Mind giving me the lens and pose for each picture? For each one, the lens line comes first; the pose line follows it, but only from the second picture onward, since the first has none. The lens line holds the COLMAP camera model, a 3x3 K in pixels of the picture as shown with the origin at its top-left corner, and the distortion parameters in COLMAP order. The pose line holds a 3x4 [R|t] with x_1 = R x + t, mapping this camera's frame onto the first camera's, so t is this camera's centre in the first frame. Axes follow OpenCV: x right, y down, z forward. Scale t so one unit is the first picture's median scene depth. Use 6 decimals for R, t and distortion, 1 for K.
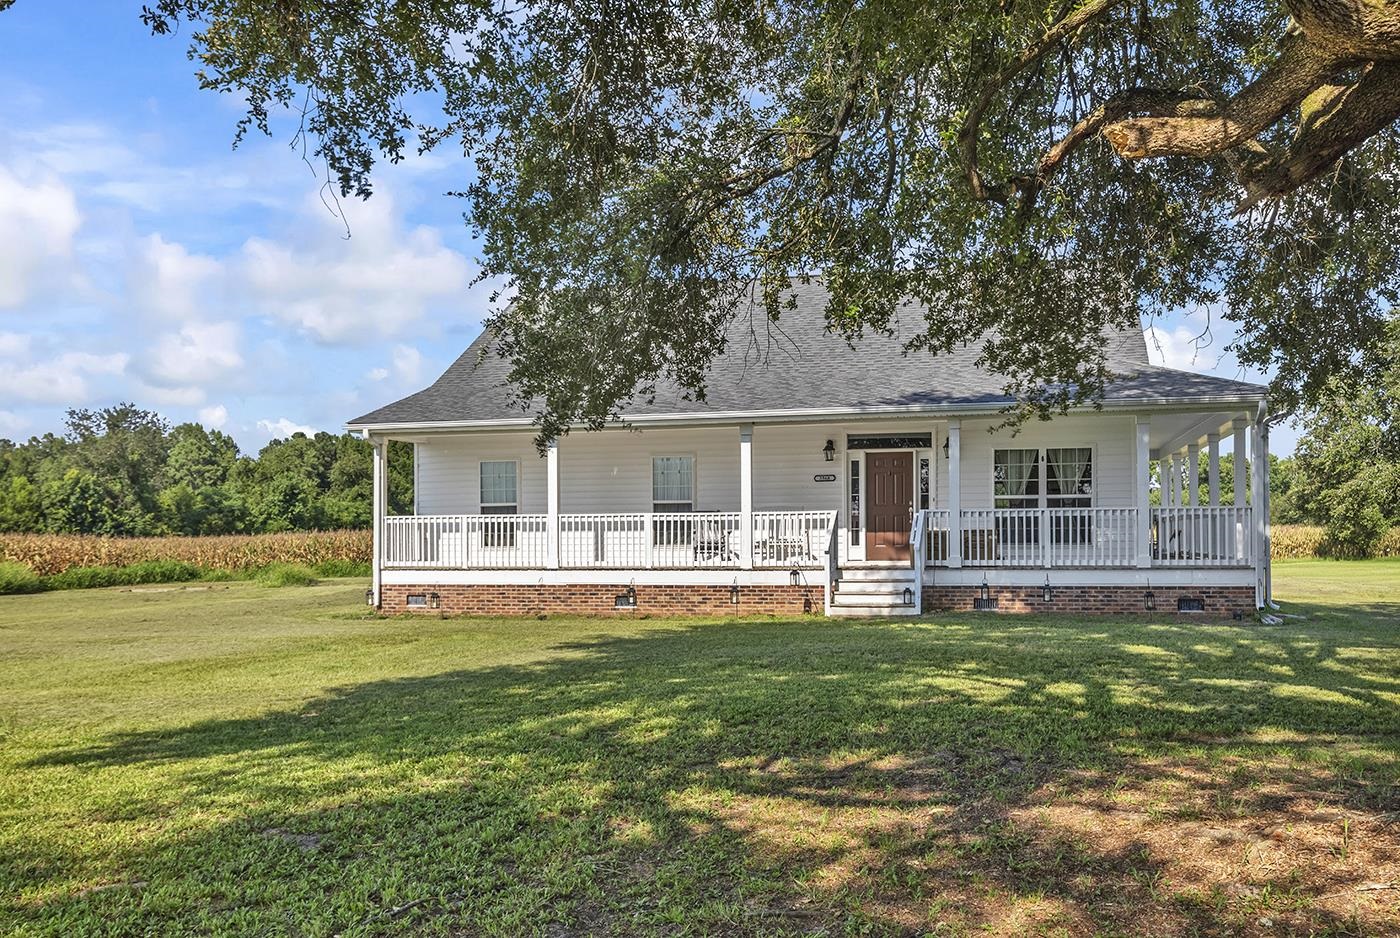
lens RADIAL K [[1255.6, 0, 700.0], [0, 1255.6, 469.0], [0, 0, 1]] dist [-0.099172, -0.000924]
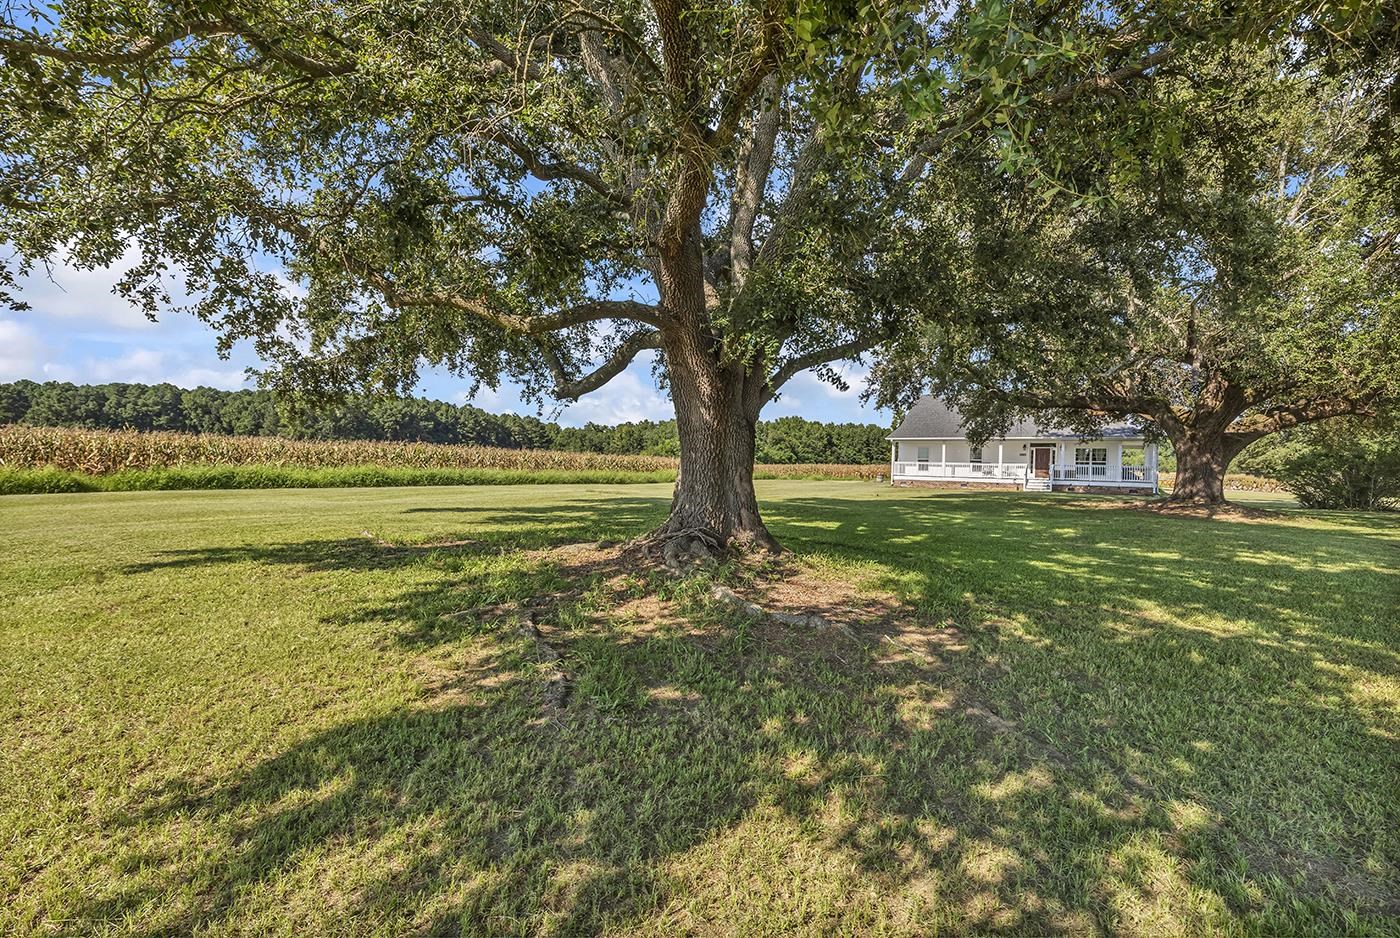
lens RADIAL K [[632.2, 0, 698.4], [0, 632.2, 453.1], [0, 0, 1]] dist [0.000332, 0.000003]
pose [[0.945645, 0.021365, -0.324498, -0.195885], [-0.010184, 0.999296, 0.036115, -0.053897], [0.325041, -0.030847, 0.945197, -1.045849]]
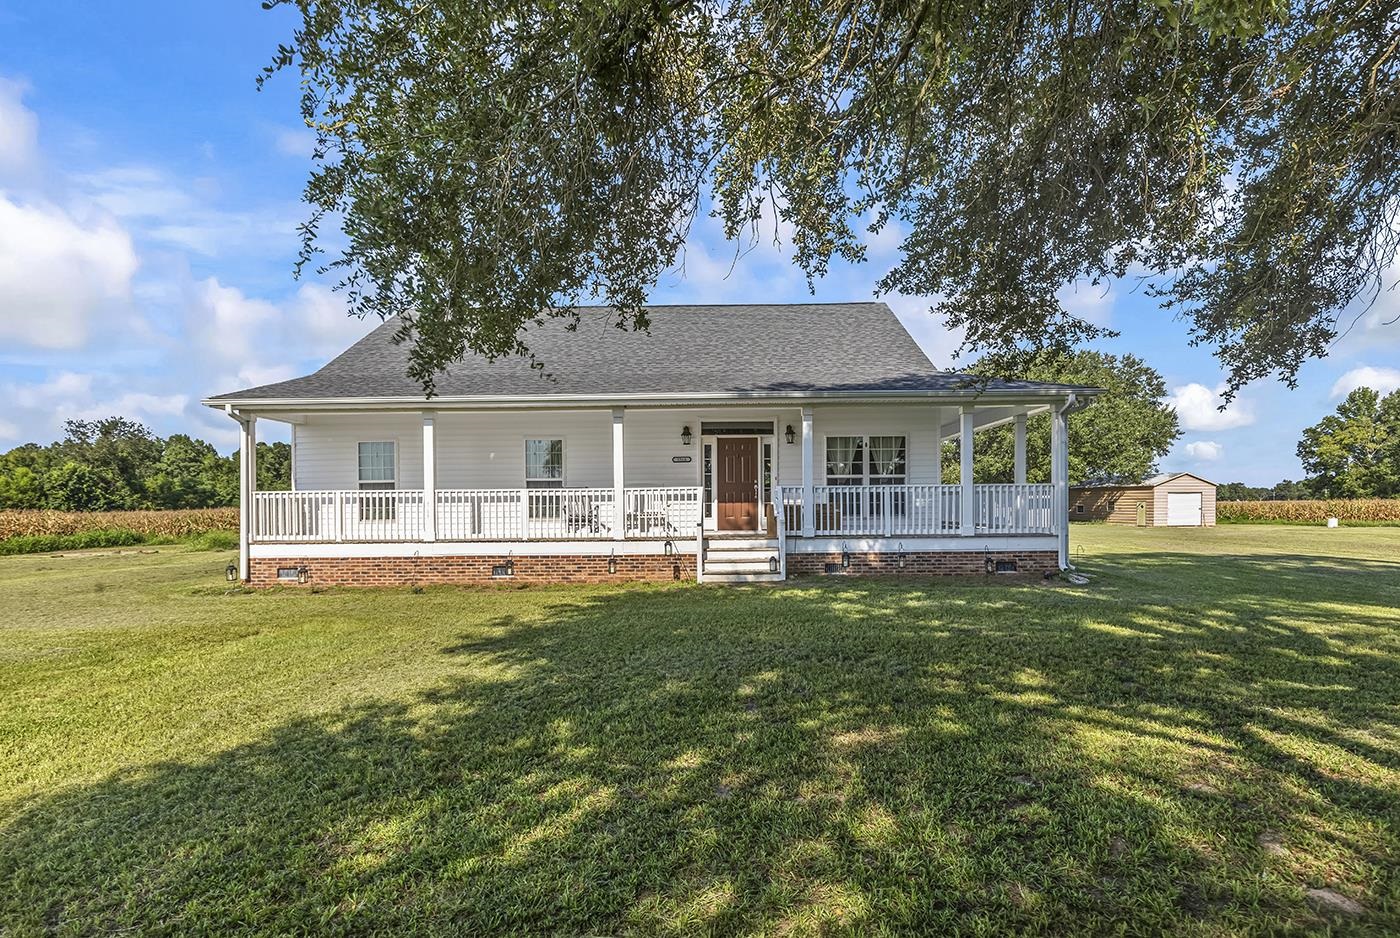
lens RADIAL K [[630.9, 0, 702.9], [0, 630.9, 491.0], [0, 0, 1]] dist [-0.032278, -0.000081]
pose [[0.959688, 0.003922, 0.281041, -0.045348], [-0.011731, 0.999590, 0.026109, 0.021110], [-0.280824, -0.028354, 0.959340, 0.432186]]
